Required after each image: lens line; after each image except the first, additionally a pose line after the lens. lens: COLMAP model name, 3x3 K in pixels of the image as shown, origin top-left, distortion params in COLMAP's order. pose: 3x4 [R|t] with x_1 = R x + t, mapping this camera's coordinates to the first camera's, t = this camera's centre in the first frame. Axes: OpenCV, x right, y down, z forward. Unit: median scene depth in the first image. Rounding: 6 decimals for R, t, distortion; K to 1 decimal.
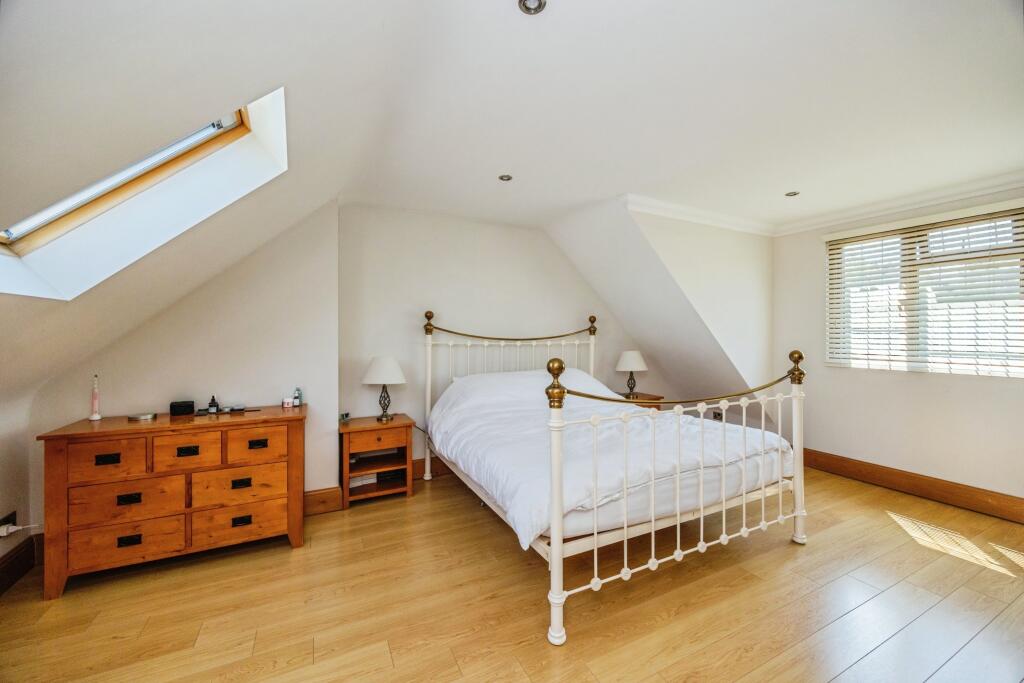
lens RADIAL K [[397.1, 0, 508.8], [0, 397.1, 334.2], [0, 0, 1]] dist [0.000000, -0.000011]
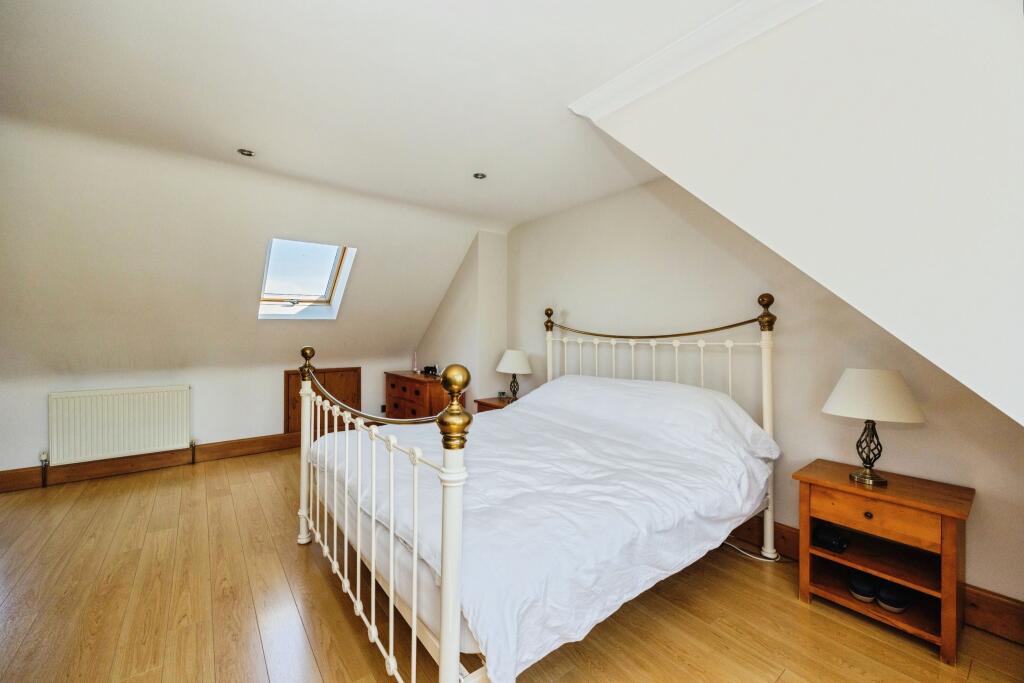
lens RADIAL K [[397.1, 0, 508.8], [0, 397.1, 334.2], [0, 0, 1]] dist [0.000000, -0.000011]
pose [[0.196883, -0.000603, -0.980427, 0.758741], [-0.008368, 0.999962, -0.002296, 0.011738], [0.980391, 0.008657, 0.196870, 0.649465]]
